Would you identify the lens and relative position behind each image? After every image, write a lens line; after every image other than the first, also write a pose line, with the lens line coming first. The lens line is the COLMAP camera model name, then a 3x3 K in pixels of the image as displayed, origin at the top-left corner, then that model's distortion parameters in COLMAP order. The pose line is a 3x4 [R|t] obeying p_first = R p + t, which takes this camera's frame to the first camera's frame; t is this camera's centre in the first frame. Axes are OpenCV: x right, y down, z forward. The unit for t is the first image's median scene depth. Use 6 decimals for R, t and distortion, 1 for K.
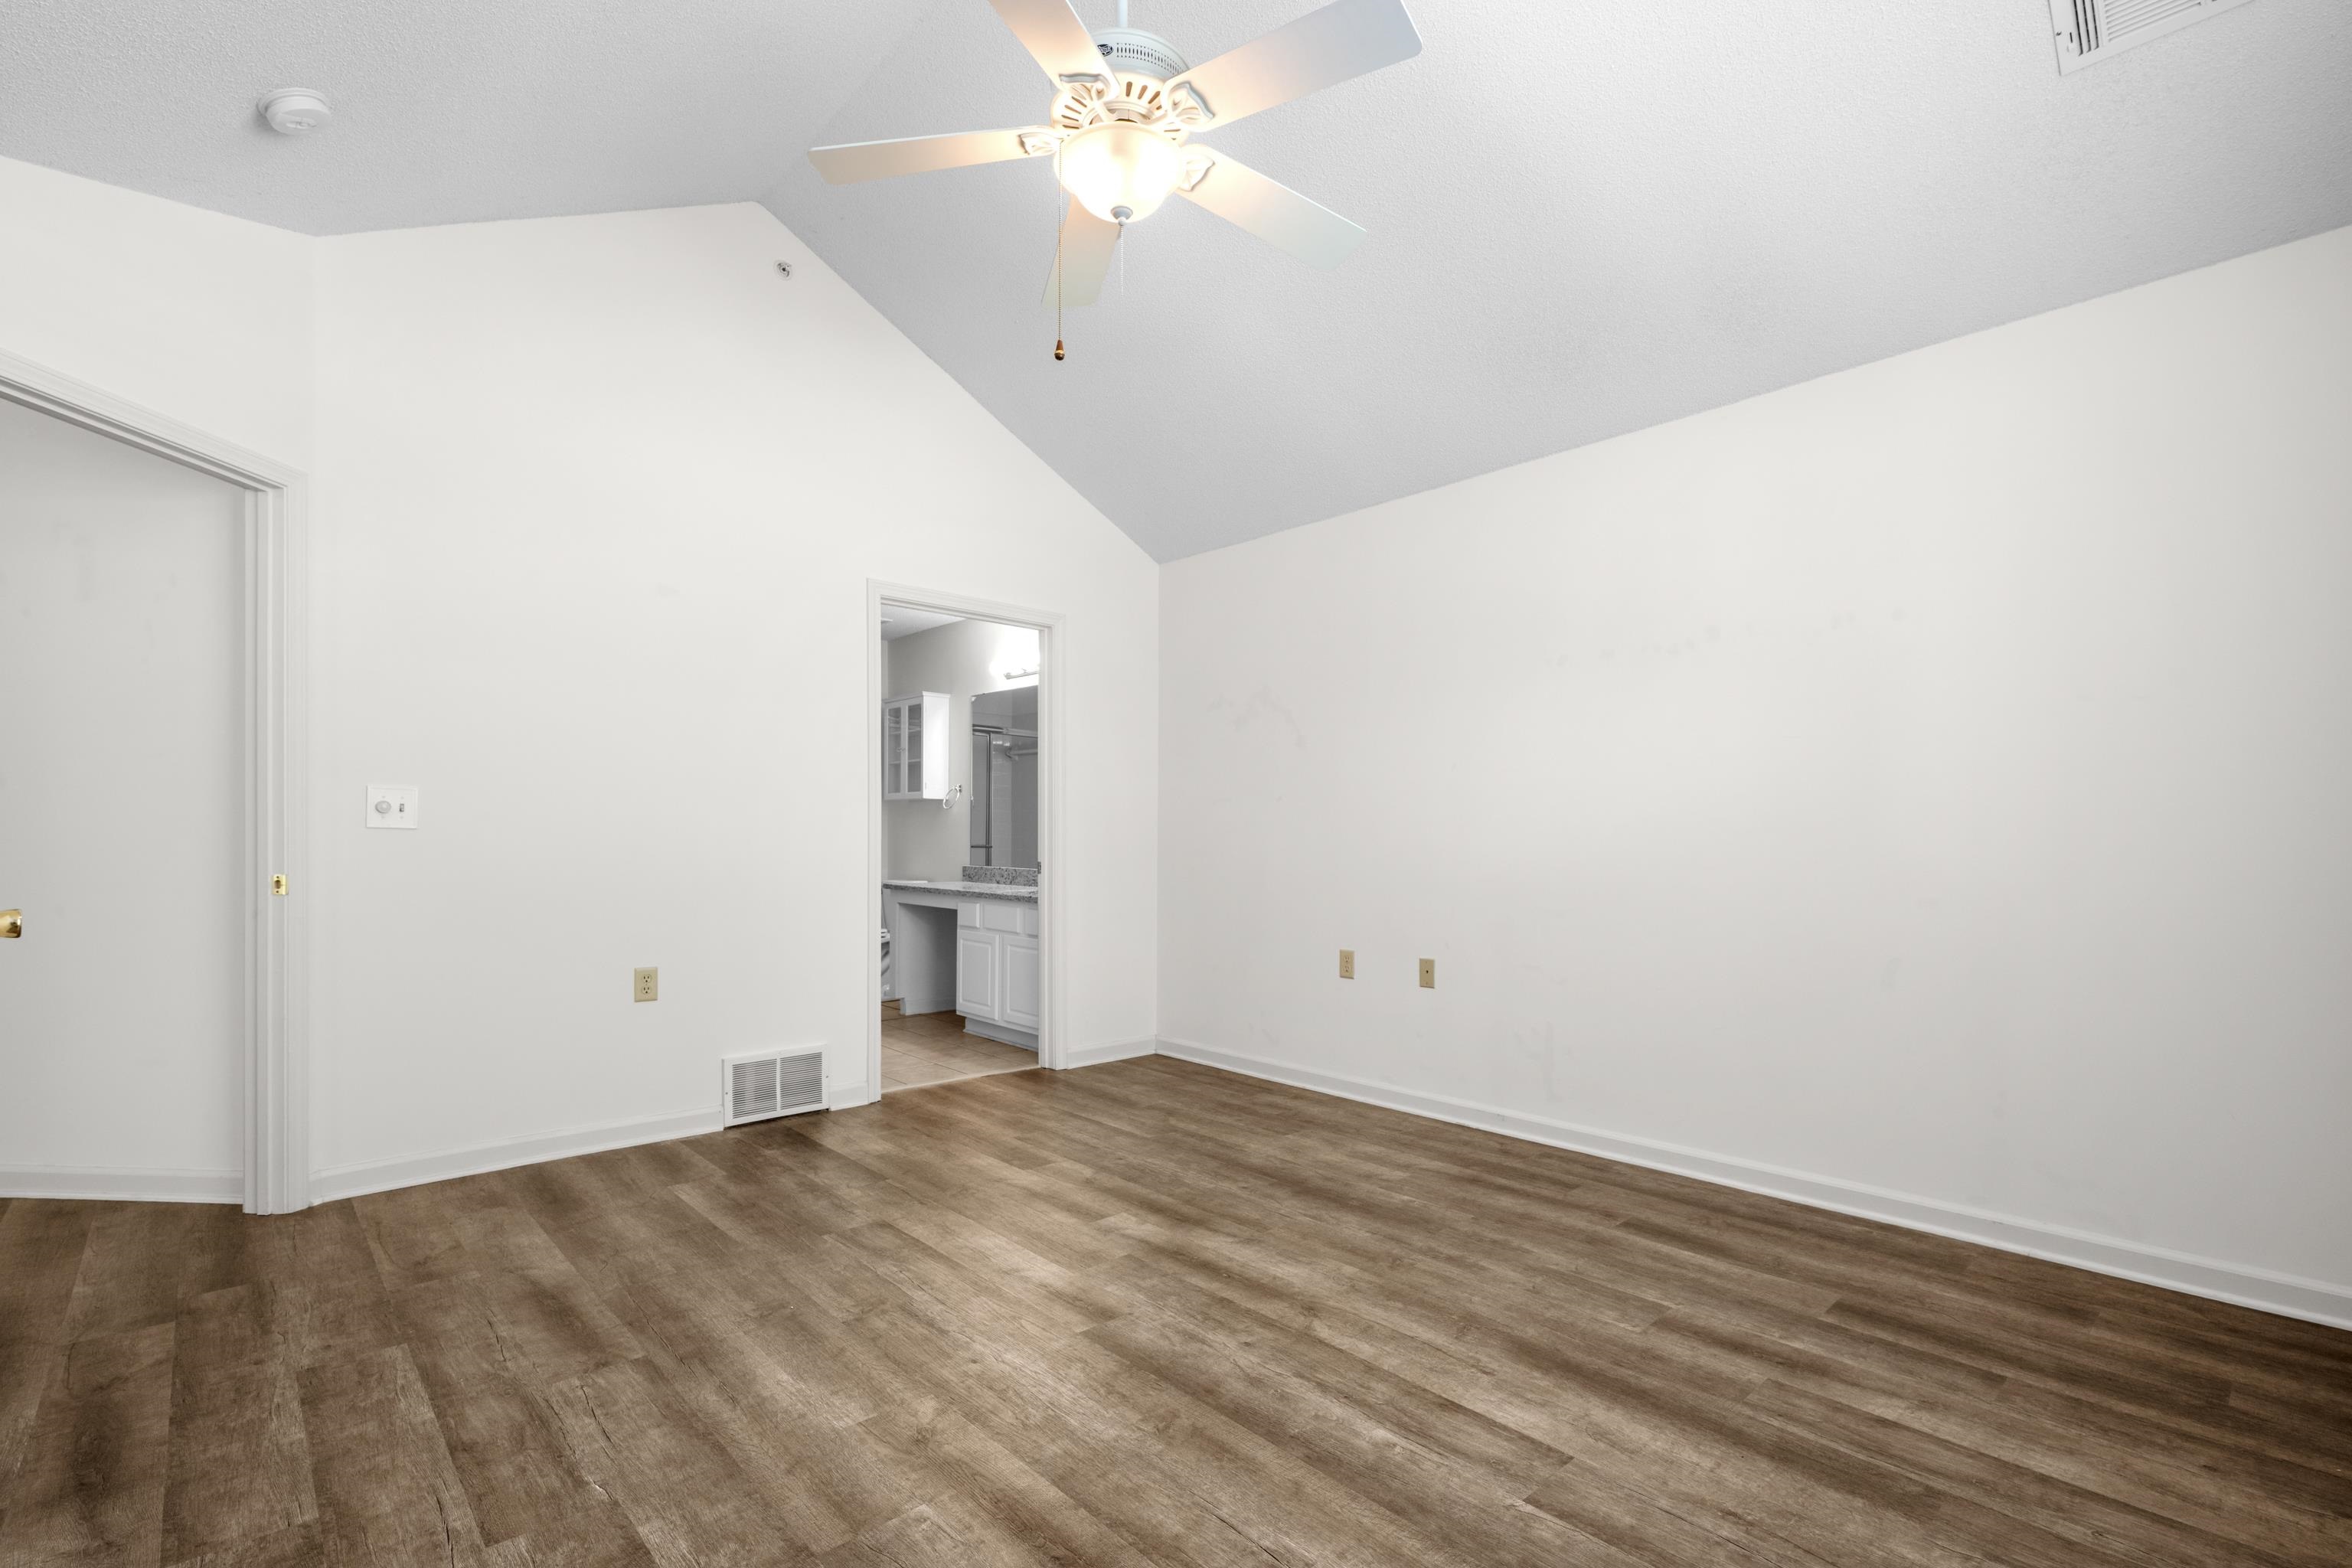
lens RADIAL K [[1070.8, 0, 1184.0], [0, 1070.8, 832.3], [0, 0, 1]] dist [0.000907, -0.000119]
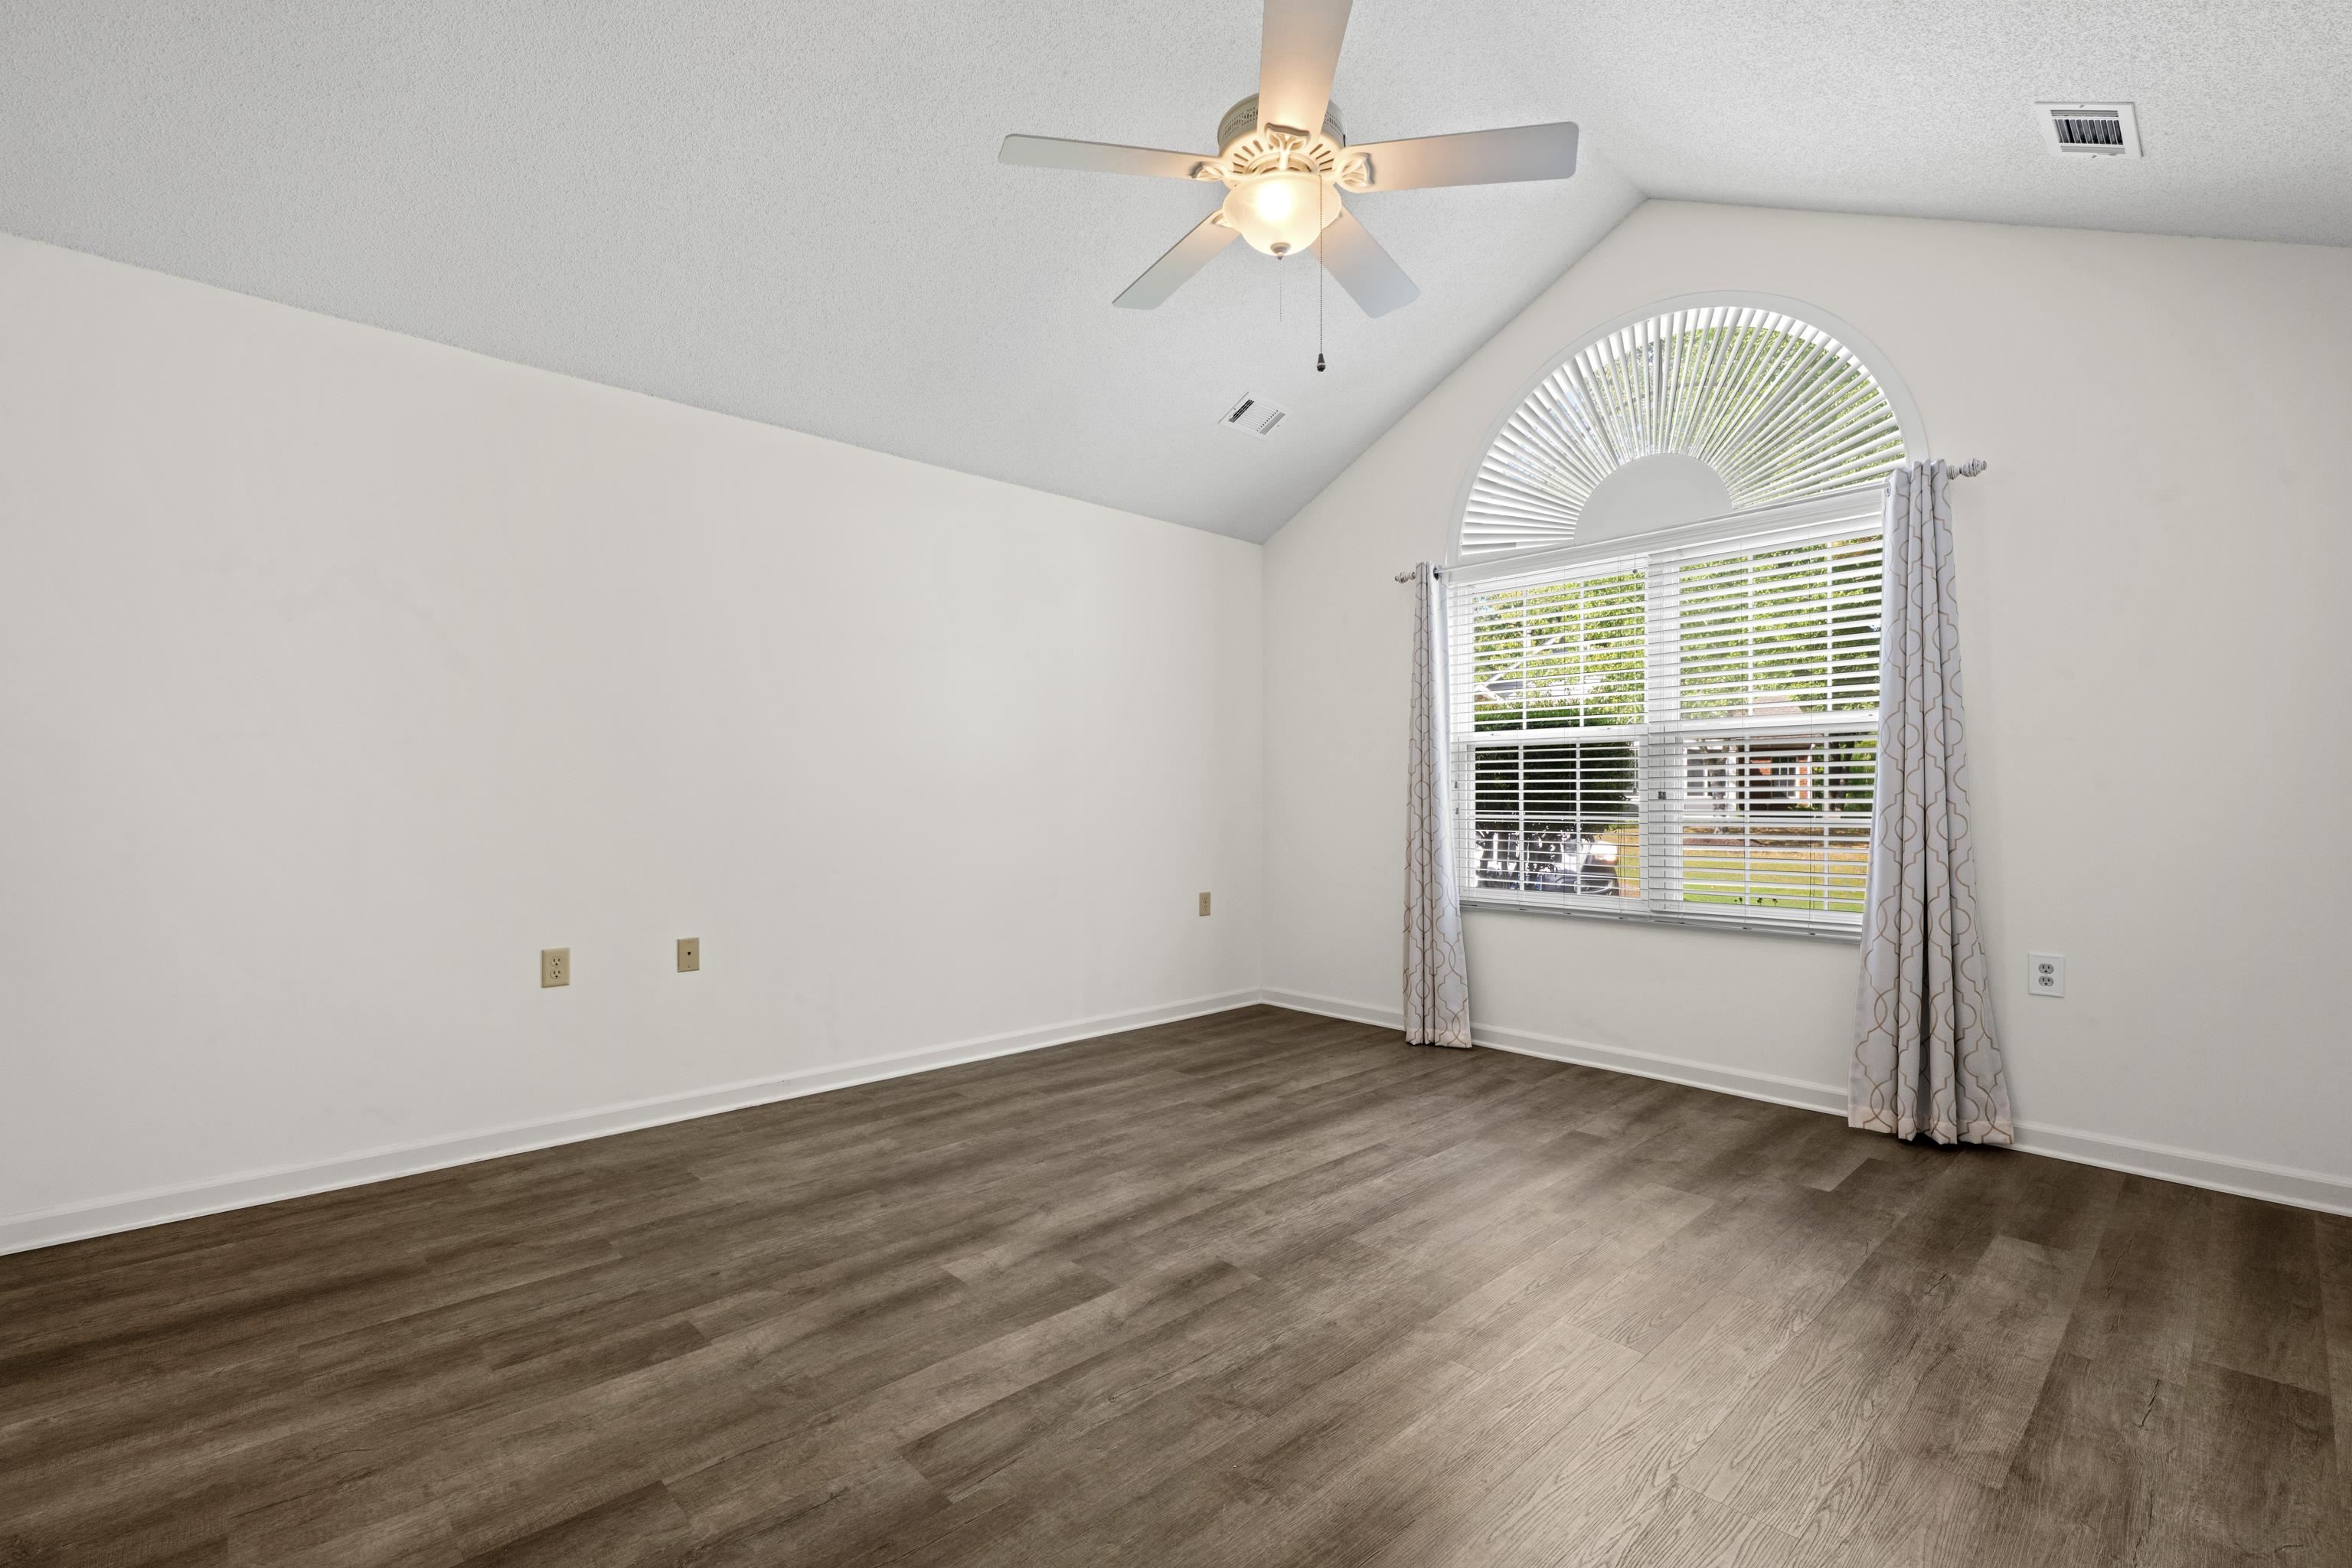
lens RADIAL K [[1030.5, 0, 1162.5], [0, 1030.5, 788.4], [0, 0, 1]] dist [0.002386, -0.000350]
pose [[-0.011417, 0.006499, 0.999914, -0.861257], [-0.009238, 0.999936, -0.006605, -0.003749], [-0.999892, -0.009313, -0.011356, 0.862885]]
